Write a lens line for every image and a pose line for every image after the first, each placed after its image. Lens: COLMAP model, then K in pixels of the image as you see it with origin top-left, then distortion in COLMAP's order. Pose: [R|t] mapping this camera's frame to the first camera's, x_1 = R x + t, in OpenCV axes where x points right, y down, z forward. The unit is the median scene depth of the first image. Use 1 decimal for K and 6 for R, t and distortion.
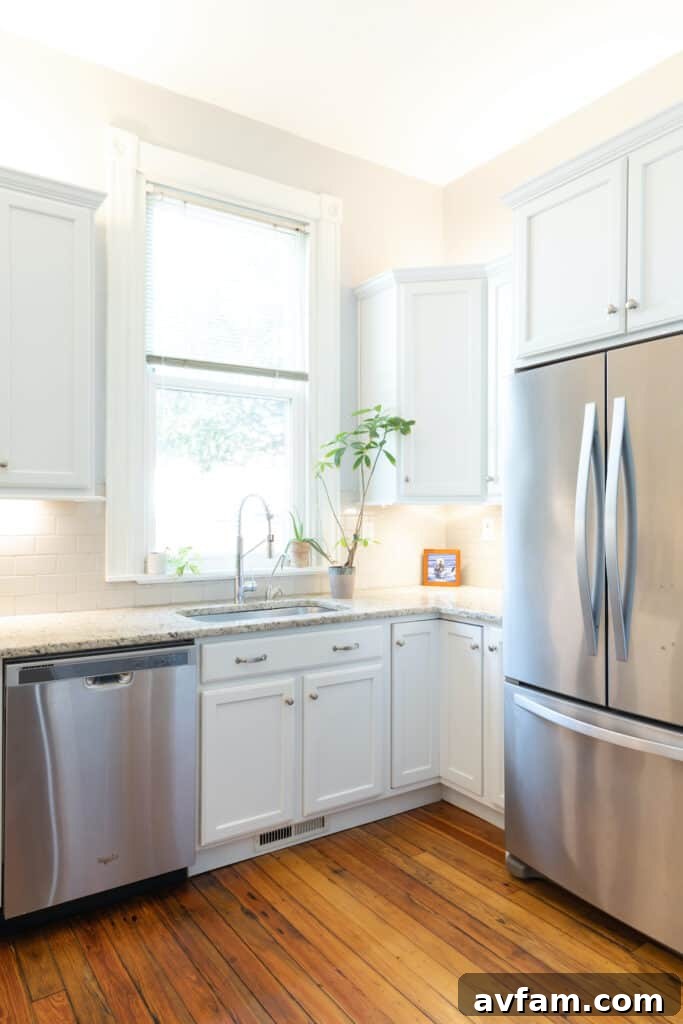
lens RADIAL K [[685.3, 0, 341.5], [0, 685.3, 512.0], [0, 0, 1]] dist [0.020225, -0.005314]
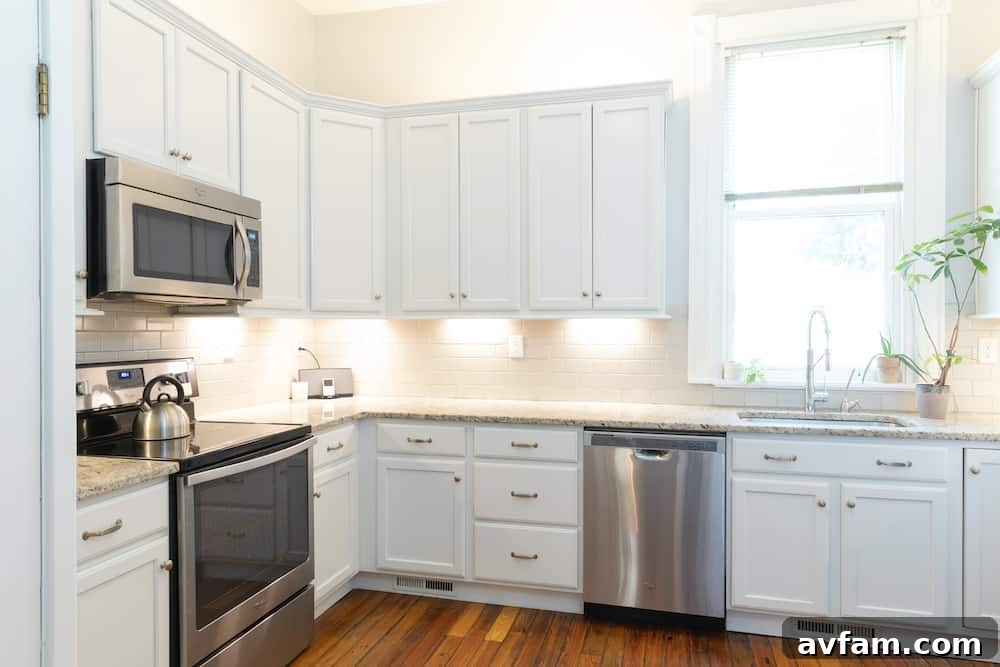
lens RADIAL K [[669.3, 0, 500.0], [0, 669.3, 333.5], [0, 0, 1]] dist [0.020225, -0.005314]
pose [[0.662543, 0.002794, -0.749019, 0.338029], [0.002141, 0.999982, 0.005625, 0.003468], [0.749021, -0.005331, 0.662525, -0.061605]]
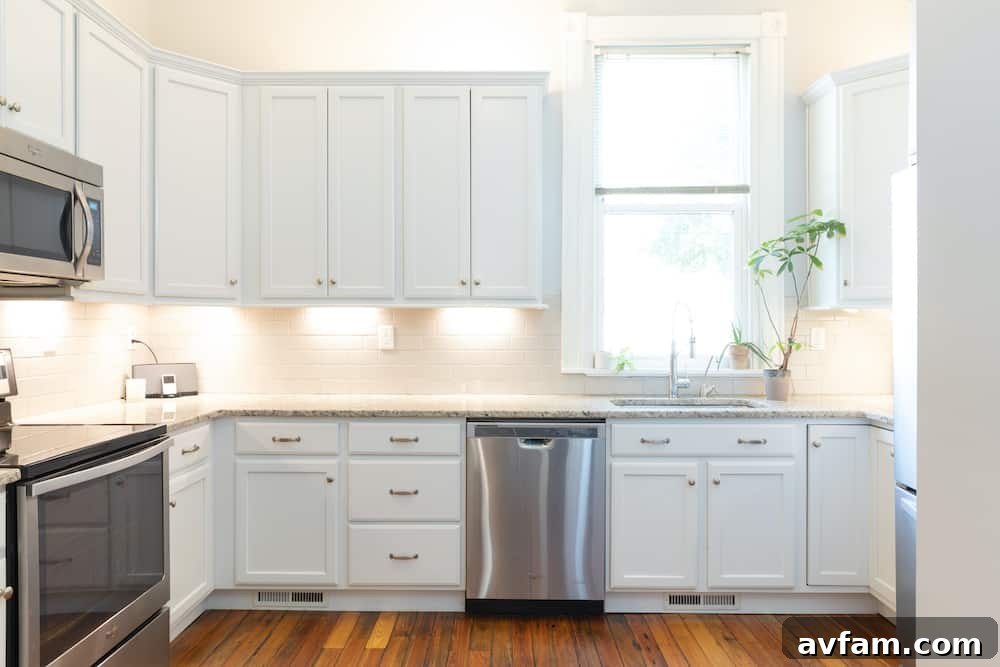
lens RADIAL K [[699.7, 0, 502.8], [0, 699.7, 324.5], [0, 0, 1]] dist [0.001761, 0.001312]
pose [[0.828239, -0.003608, -0.560363, 0.282164], [0.000892, 0.999986, -0.005121, 0.018795], [0.560374, 0.003742, 0.828231, -0.118930]]
